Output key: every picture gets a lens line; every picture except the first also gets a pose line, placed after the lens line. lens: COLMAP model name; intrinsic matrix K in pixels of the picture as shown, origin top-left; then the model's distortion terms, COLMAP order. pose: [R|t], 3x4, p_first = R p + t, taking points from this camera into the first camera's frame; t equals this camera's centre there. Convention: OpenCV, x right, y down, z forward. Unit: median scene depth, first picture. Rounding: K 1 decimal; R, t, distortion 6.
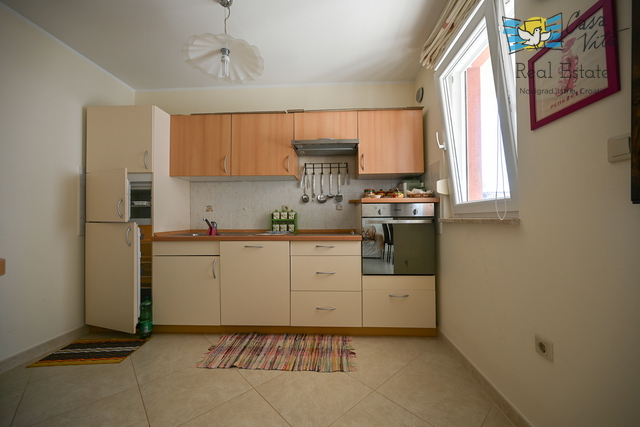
lens RADIAL K [[251.9, 0, 320.2], [0, 251.9, 213.3], [0, 0, 1]] dist [-0.002526, 0.001157]
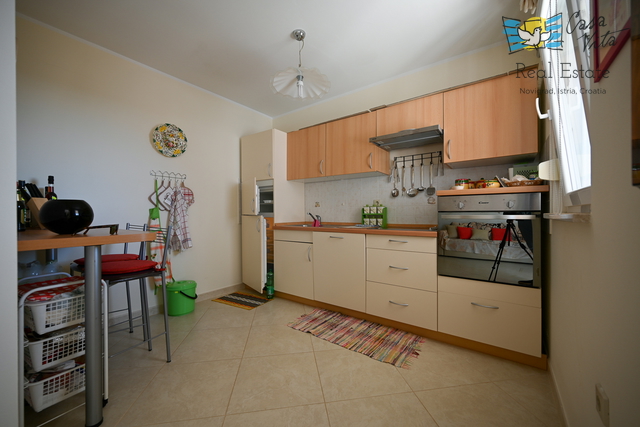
lens RADIAL K [[251.9, 0, 323.0], [0, 251.9, 213.0], [0, 0, 1]] dist [-0.002526, 0.001157]
pose [[0.832845, 0.002565, -0.553501, 0.315935], [0.010127, 0.999751, 0.019871, -0.001868], [0.553414, -0.022155, 0.832612, 0.014964]]
